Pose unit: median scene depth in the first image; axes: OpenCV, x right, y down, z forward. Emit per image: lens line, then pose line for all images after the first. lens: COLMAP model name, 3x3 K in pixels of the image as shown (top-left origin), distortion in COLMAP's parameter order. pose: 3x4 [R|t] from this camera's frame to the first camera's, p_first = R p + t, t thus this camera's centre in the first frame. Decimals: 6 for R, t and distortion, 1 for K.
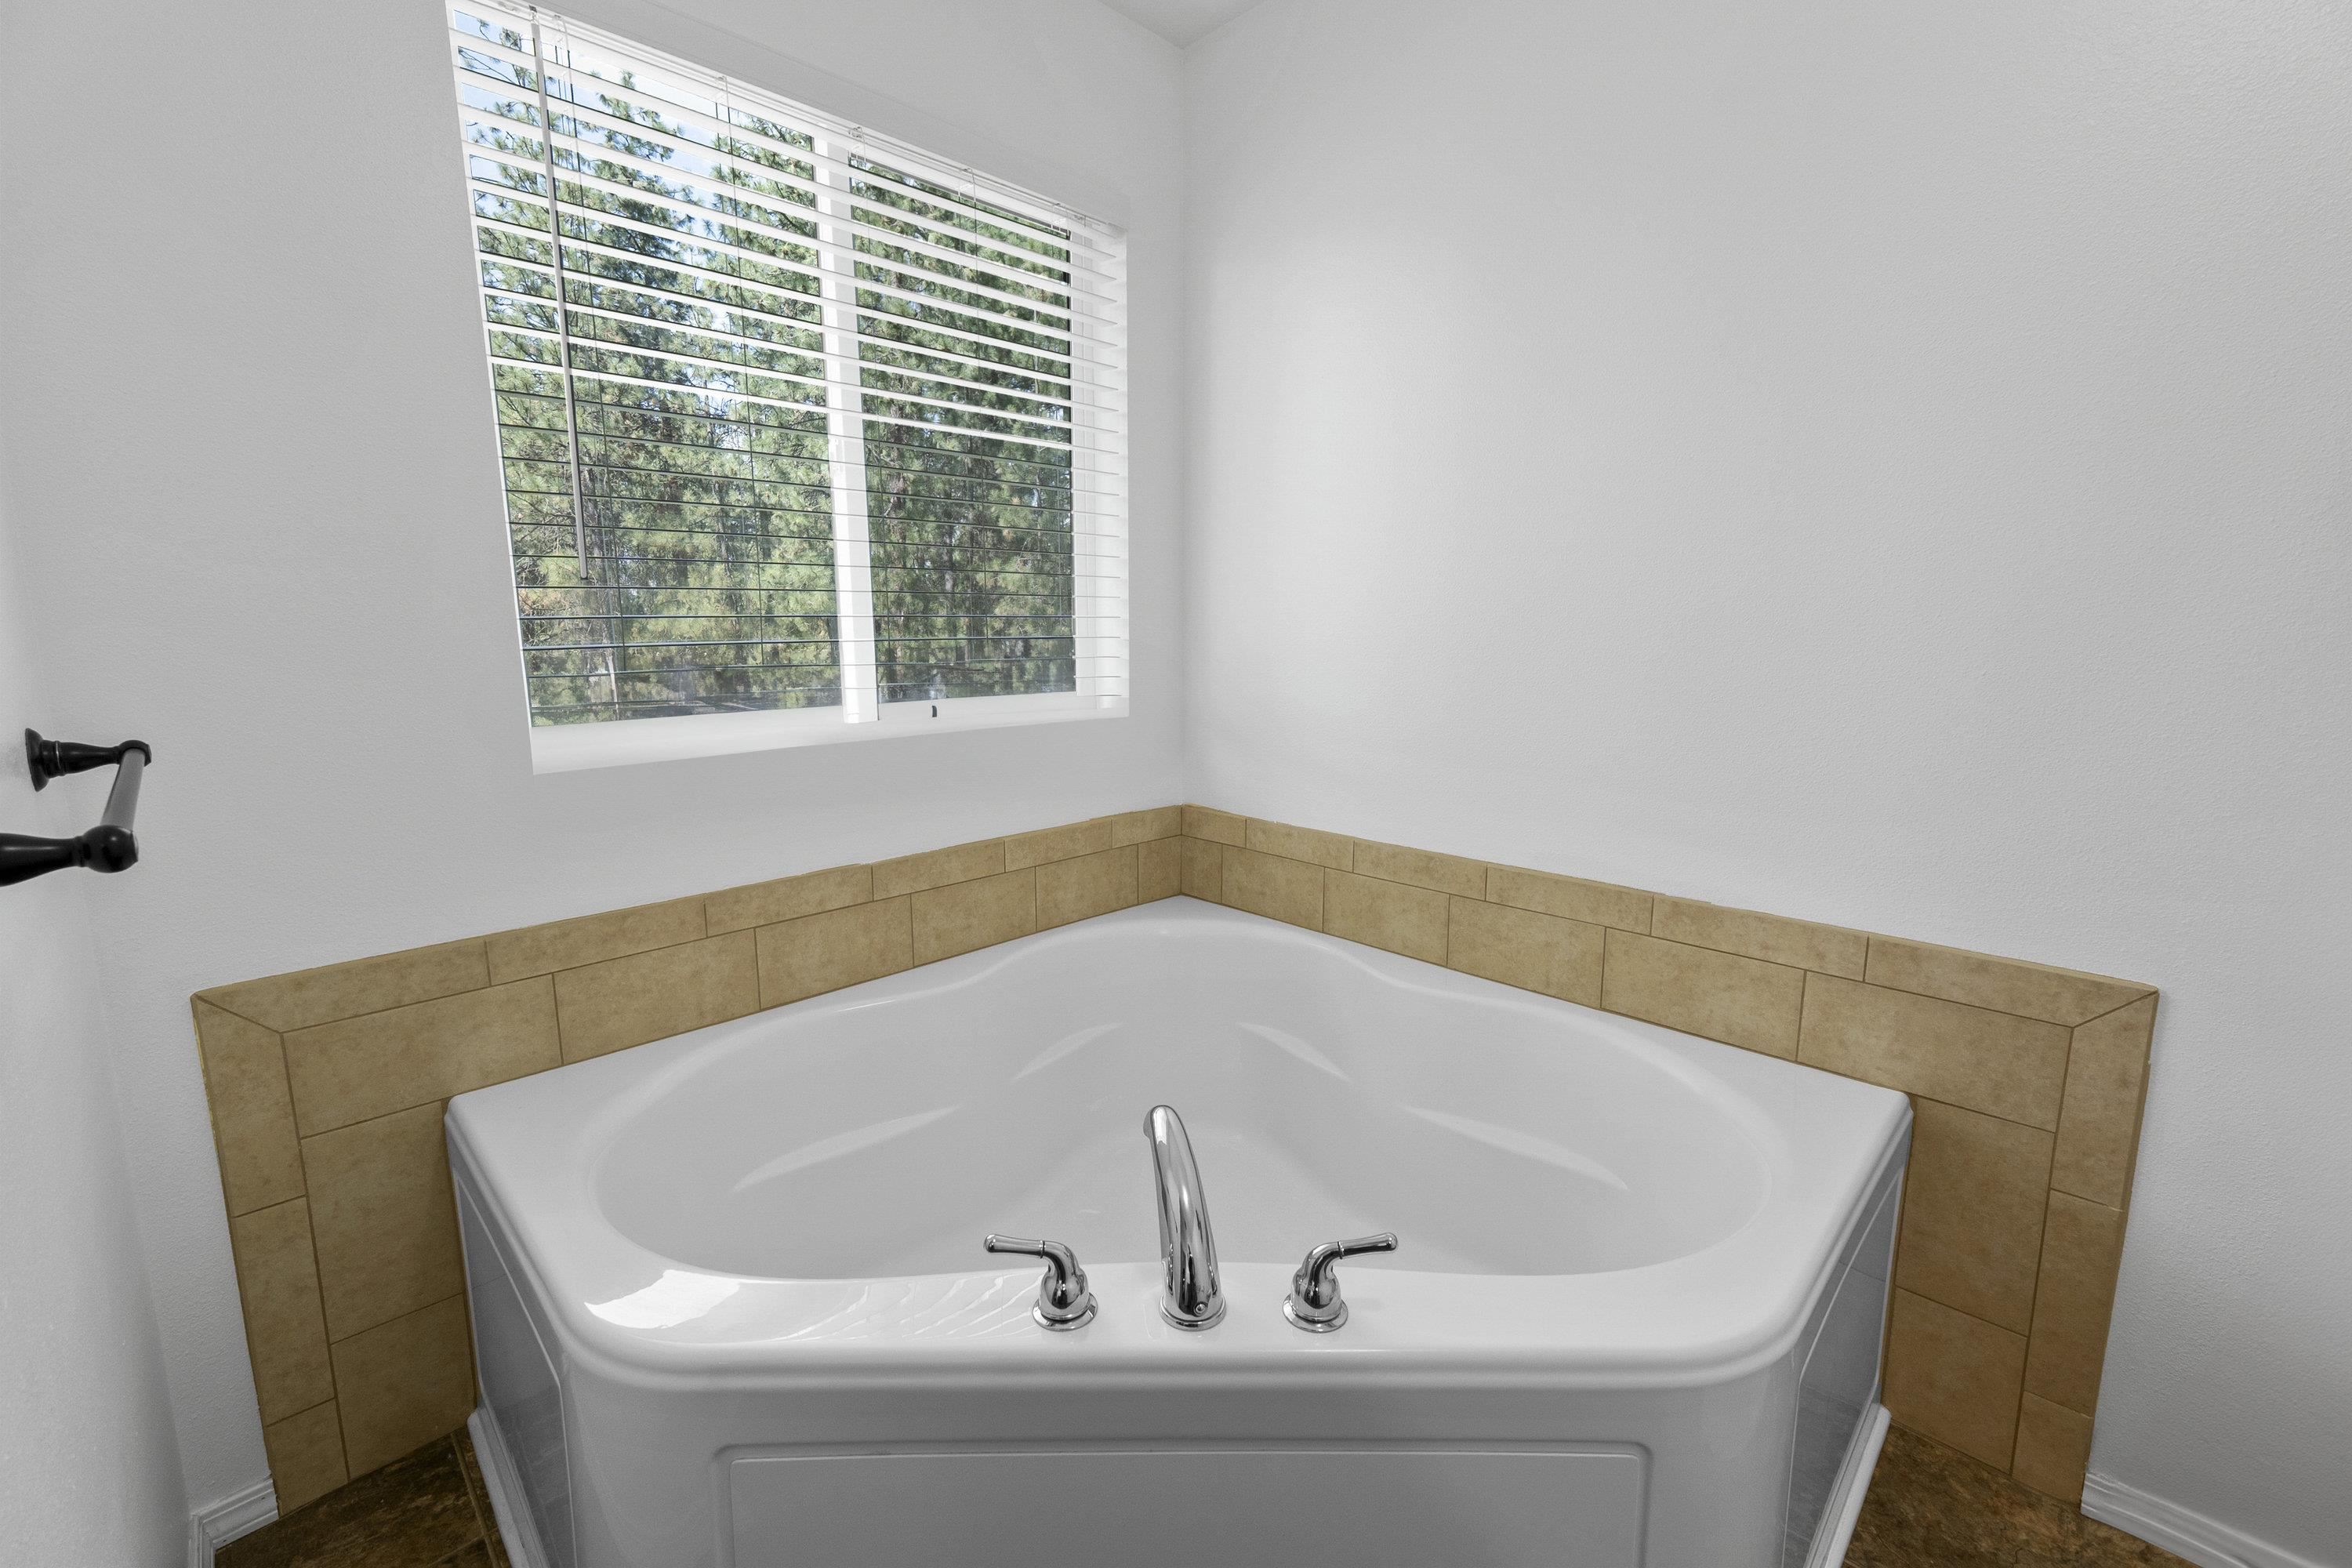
lens RADIAL K [[980.0, 0, 1182.6], [0, 980.0, 777.4], [0, 0, 1]] dist [0.002103, 0.000264]
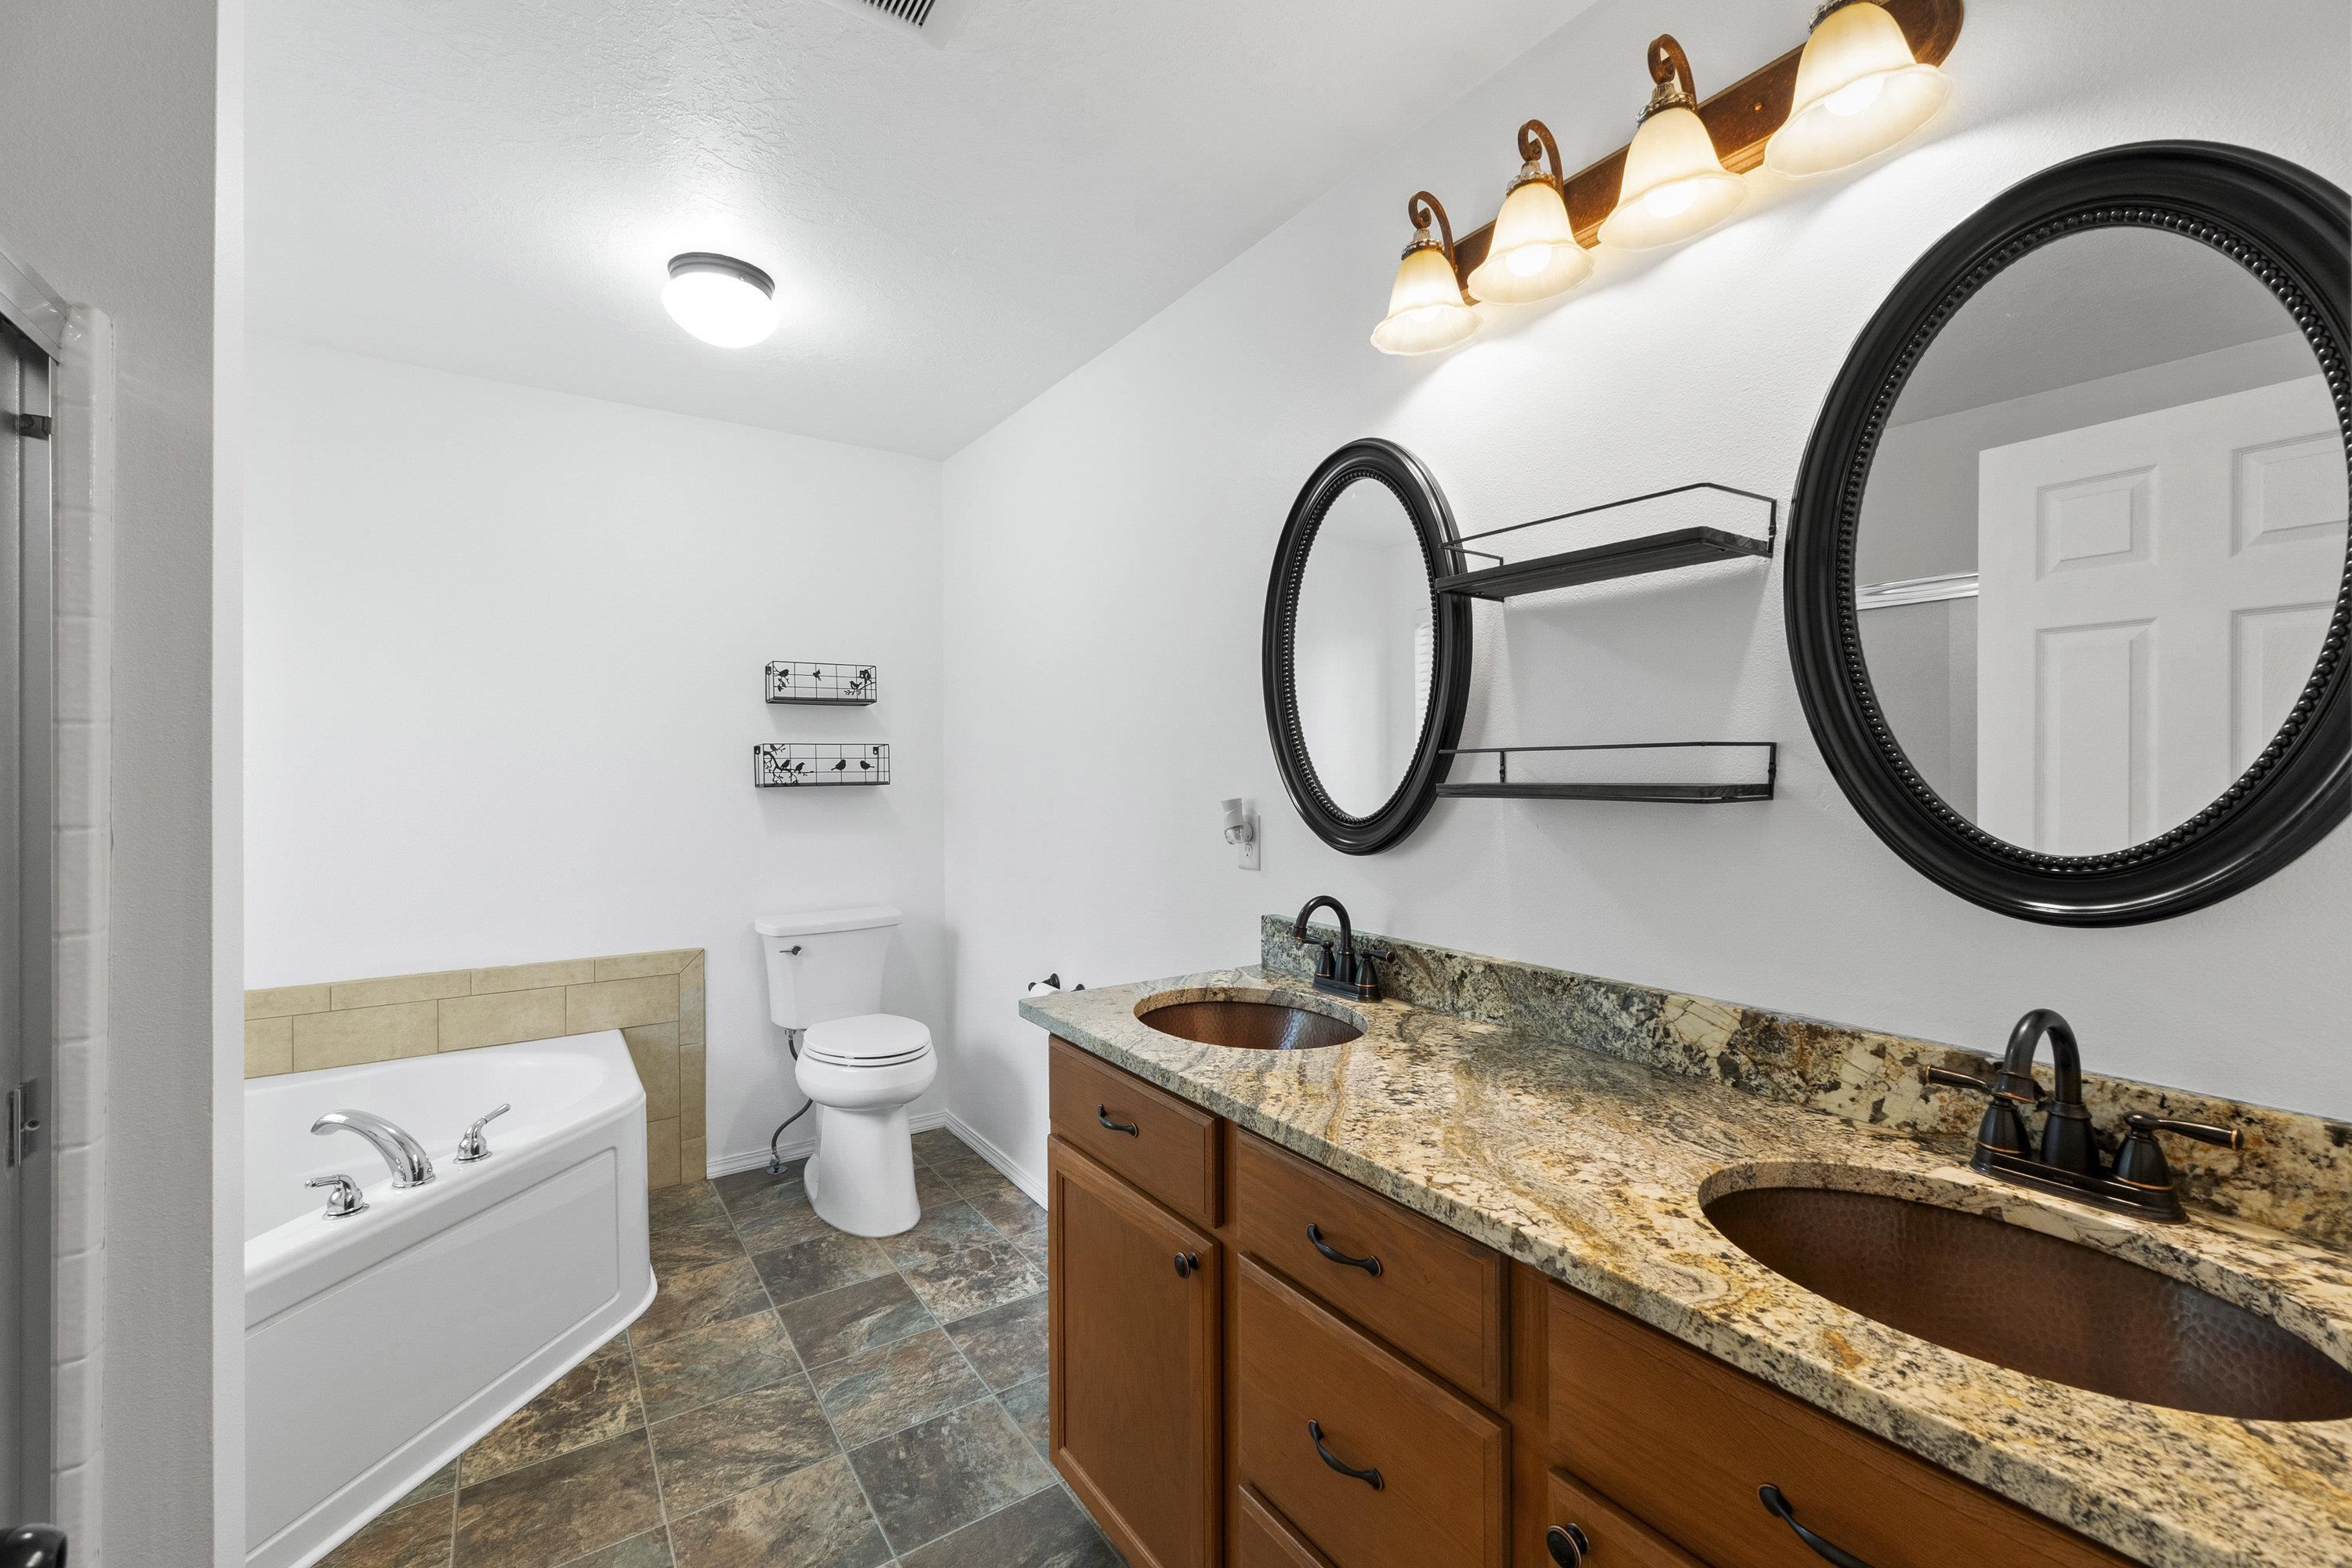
lens RADIAL K [[980.0, 0, 1182.6], [0, 980.0, 777.4], [0, 0, 1]] dist [0.002103, 0.000264]
pose [[0.188659, -0.004732, 0.982031, -1.205891], [0.157233, 0.987234, -0.025449, 0.033266], [-0.969374, 0.159209, 0.186994, -0.717121]]
